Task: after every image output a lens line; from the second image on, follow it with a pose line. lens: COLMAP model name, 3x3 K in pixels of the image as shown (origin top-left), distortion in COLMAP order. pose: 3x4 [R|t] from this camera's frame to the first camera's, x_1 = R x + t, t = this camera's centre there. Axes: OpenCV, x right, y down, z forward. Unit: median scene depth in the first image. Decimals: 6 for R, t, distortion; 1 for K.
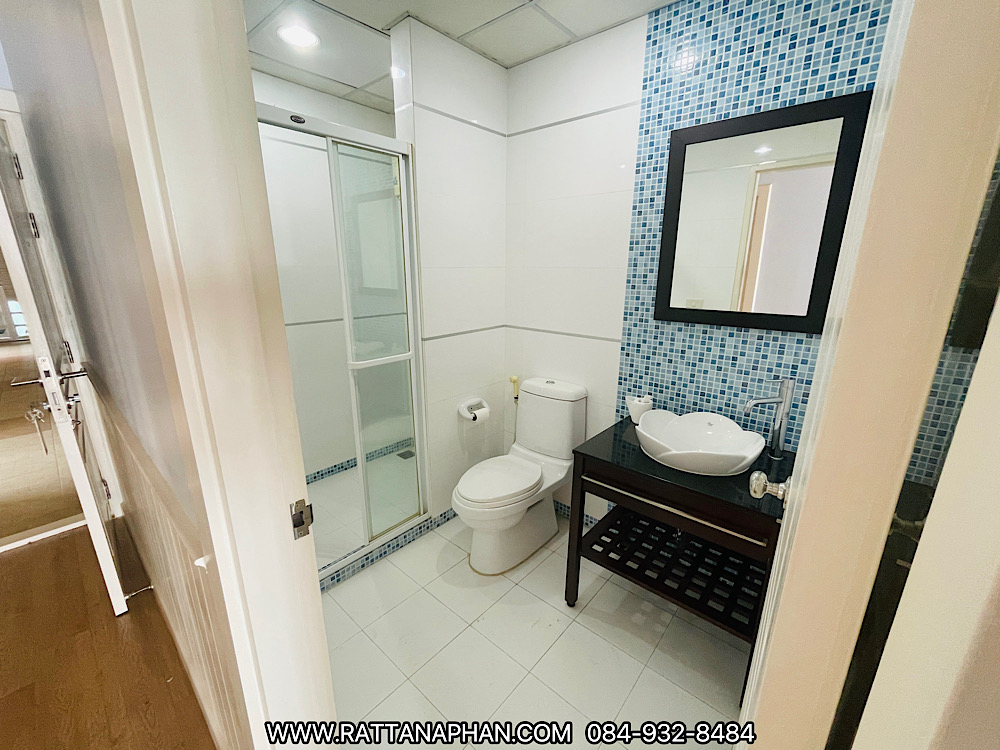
lens RADIAL K [[403.7, 0, 505.5], [0, 403.7, 372.7], [0, 0, 1]] dist [-0.001685, -0.000366]
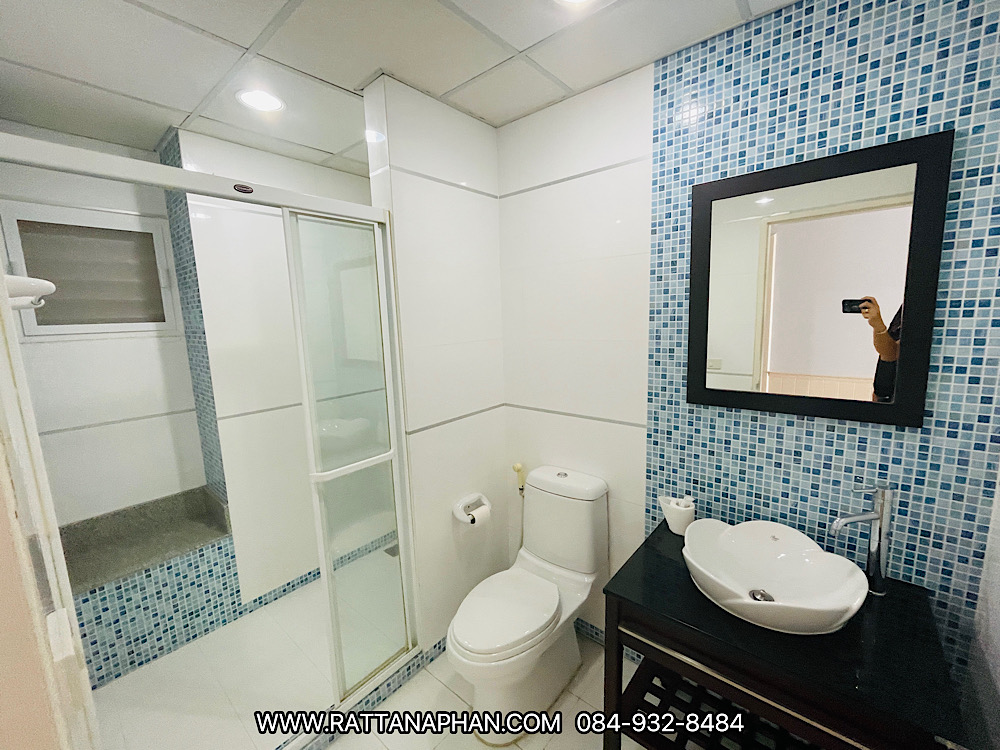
lens RADIAL K [[403.7, 0, 506.1], [0, 403.7, 373.0], [0, 0, 1]] dist [-0.001685, -0.000366]
pose [[0.999157, -0.039817, 0.009987, -0.005996], [0.040700, 0.992590, -0.114489, -0.116689], [-0.005355, 0.114799, 0.993374, 0.186089]]
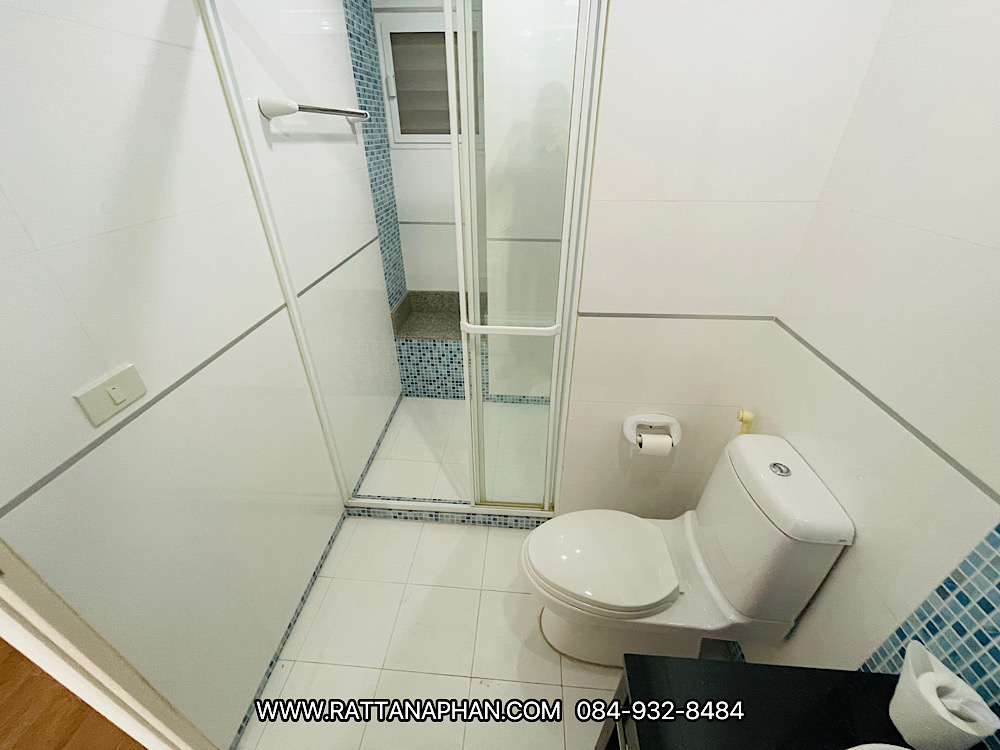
lens RADIAL K [[403.7, 0, 502.6], [0, 403.7, 378.7], [0, 0, 1]] dist [-0.001685, -0.000366]
pose [[0.600731, 0.417442, -0.681810, 0.244094], [-0.208004, 0.905088, 0.370877, -0.230238], [0.771918, -0.080978, 0.630544, 0.551791]]
